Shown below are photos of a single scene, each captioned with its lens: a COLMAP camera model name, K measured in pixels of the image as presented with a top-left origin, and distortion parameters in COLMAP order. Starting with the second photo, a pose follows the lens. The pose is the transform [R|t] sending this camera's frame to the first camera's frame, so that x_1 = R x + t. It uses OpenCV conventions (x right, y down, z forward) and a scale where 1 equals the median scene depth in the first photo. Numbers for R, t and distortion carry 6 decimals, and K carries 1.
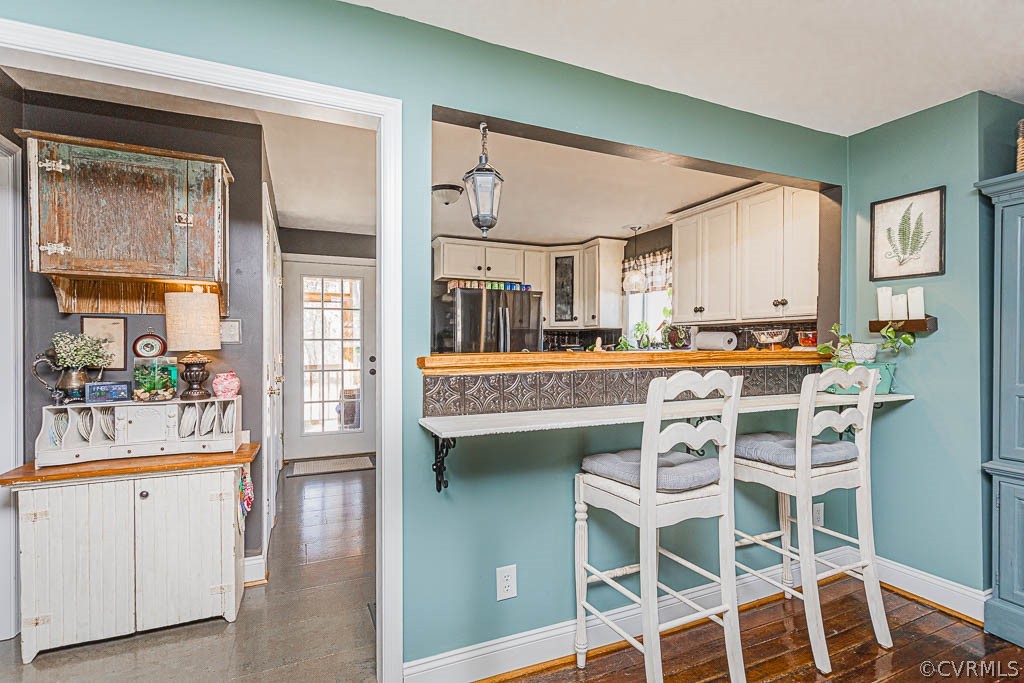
lens RADIAL K [[463.5, 0, 514.0], [0, 463.5, 338.8], [0, 0, 1]] dist [0.002291, -0.003252]
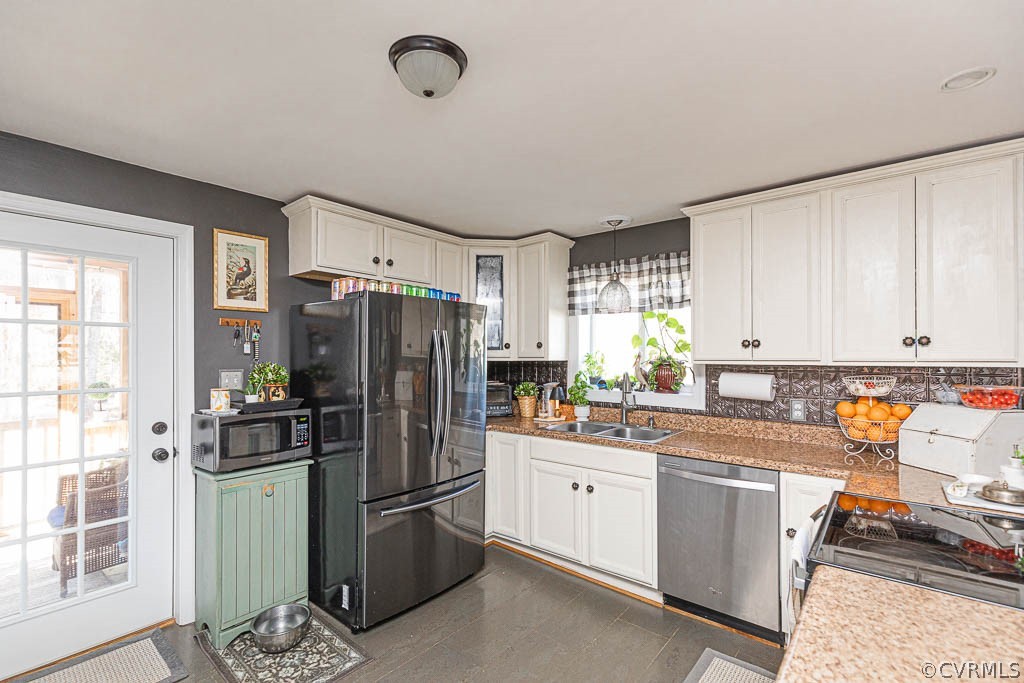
lens RADIAL K [[463.5, 0, 497.5], [0, 463.5, 348.0], [0, 0, 1]] dist [0.002291, -0.003252]
pose [[0.918116, 0.008737, 0.396215, -0.174656], [-0.005808, 0.999946, -0.008591, -0.039016], [-0.396269, 0.005587, 0.918117, 0.416828]]
